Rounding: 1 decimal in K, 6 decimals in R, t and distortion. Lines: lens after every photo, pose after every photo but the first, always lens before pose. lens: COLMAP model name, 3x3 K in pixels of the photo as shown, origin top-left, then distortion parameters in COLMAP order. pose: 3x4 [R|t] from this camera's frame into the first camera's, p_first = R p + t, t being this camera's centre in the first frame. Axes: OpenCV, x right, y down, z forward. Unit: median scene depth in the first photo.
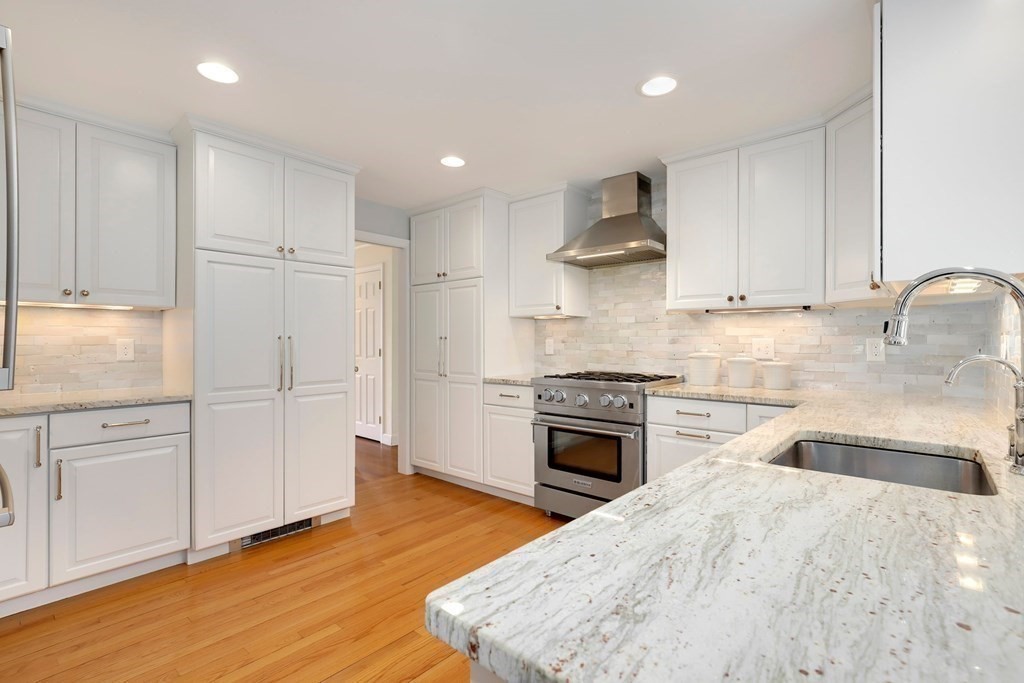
lens RADIAL K [[471.1, 0, 512.0], [0, 471.1, 341.5], [0, 0, 1]] dist [-0.004899, 0.000091]
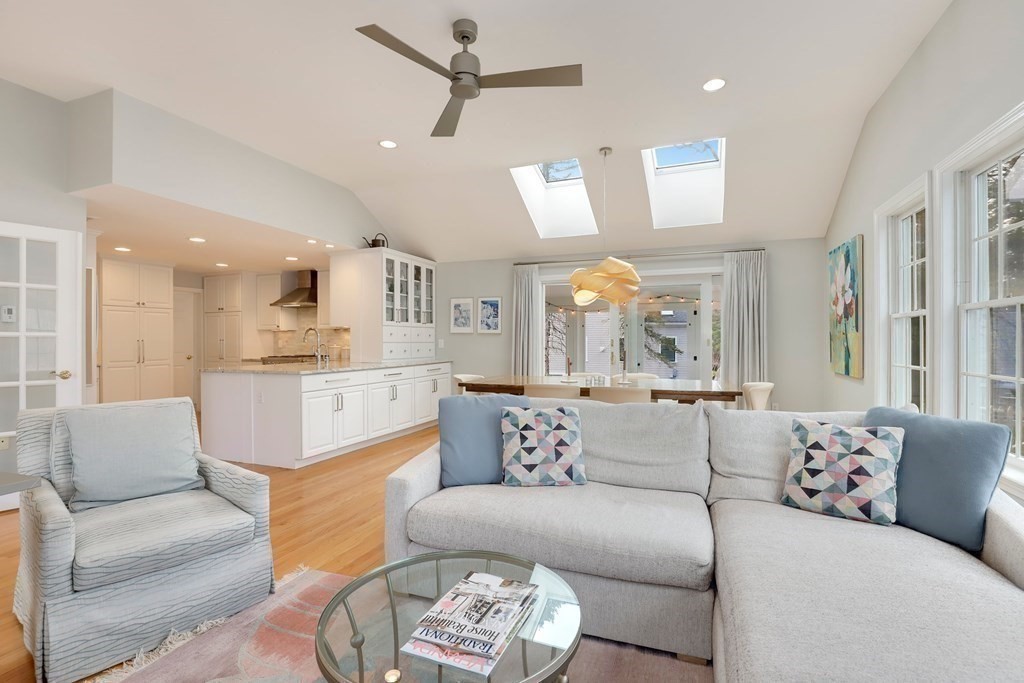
lens RADIAL K [[477.0, 0, 512.0], [0, 477.0, 341.5], [0, 0, 1]] dist [-0.016466, 0.000167]
pose [[0.943033, -0.004191, 0.332672, 0.438315], [0.003660, 0.999991, 0.002223, -0.002132], [-0.332678, -0.000879, 0.943040, -1.664006]]
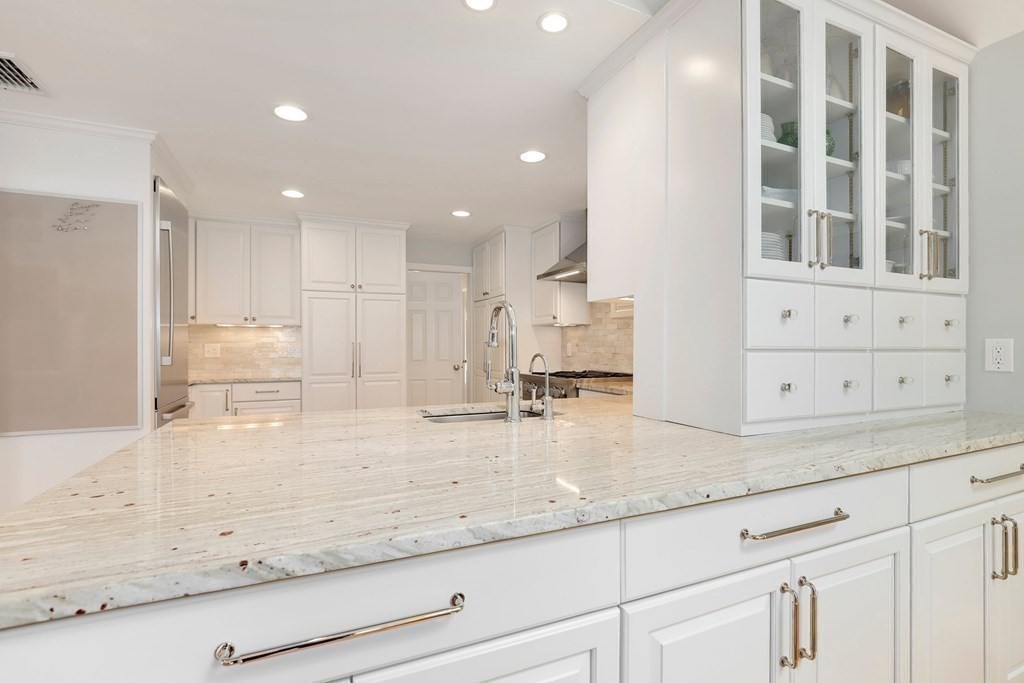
lens RADIAL K [[471.1, 0, 512.0], [0, 471.1, 341.5], [0, 0, 1]] dist [-0.004899, 0.000091]
pose [[0.903238, -0.004481, -0.429117, 0.579159], [0.000667, 0.999959, -0.009038, 0.001243], [0.429140, 0.007877, 0.903204, -0.161462]]
